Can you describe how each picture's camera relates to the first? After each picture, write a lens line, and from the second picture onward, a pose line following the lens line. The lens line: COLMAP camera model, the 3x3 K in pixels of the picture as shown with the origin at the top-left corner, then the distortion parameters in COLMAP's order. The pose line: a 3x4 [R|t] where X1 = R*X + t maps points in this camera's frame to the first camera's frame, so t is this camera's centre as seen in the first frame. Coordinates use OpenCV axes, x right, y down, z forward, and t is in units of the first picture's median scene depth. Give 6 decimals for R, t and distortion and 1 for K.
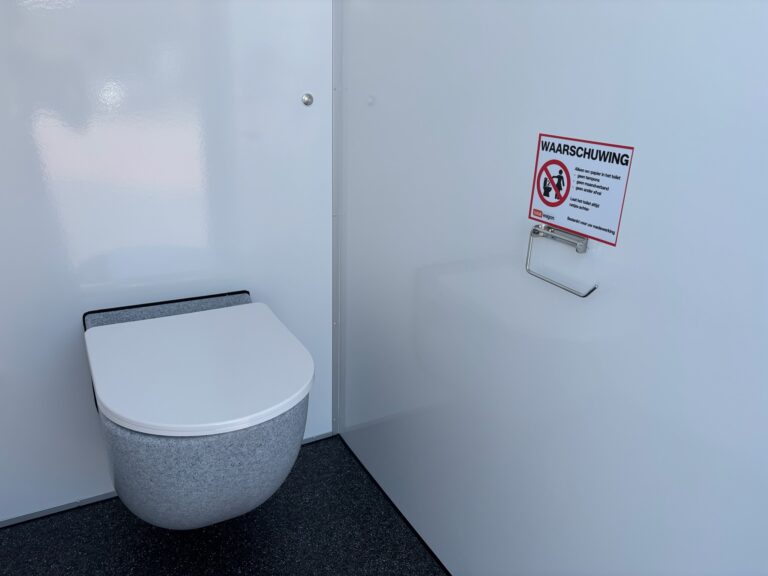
lens RADIAL K [[581.8, 0, 380.6], [0, 581.8, 288.8], [0, 0, 1]] dist [0.050643, -0.057752]
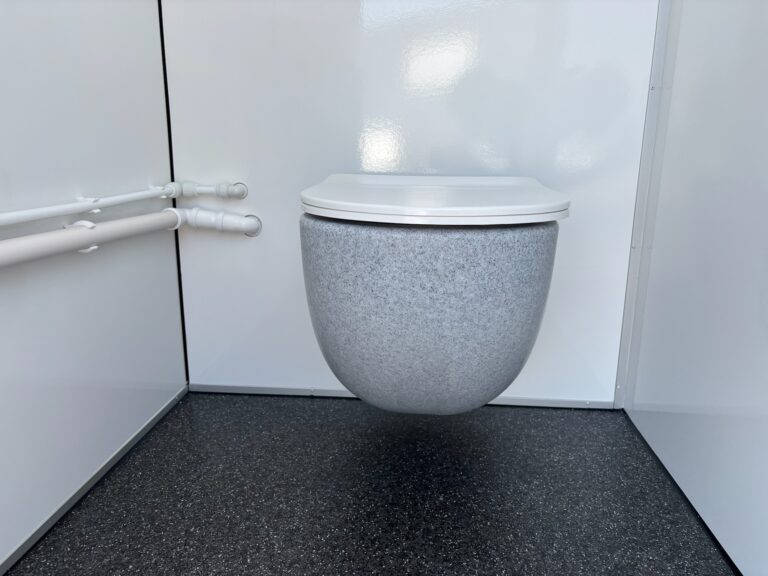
lens RADIAL K [[581.8, 0, 385.7], [0, 581.8, 287.6], [0, 0, 1]] dist [0.050643, -0.057752]
pose [[0.838081, 0.109070, -0.534532, 0.096406], [-0.173977, 0.982086, -0.072384, 0.359378], [0.517061, 0.153660, 0.842043, 0.361638]]
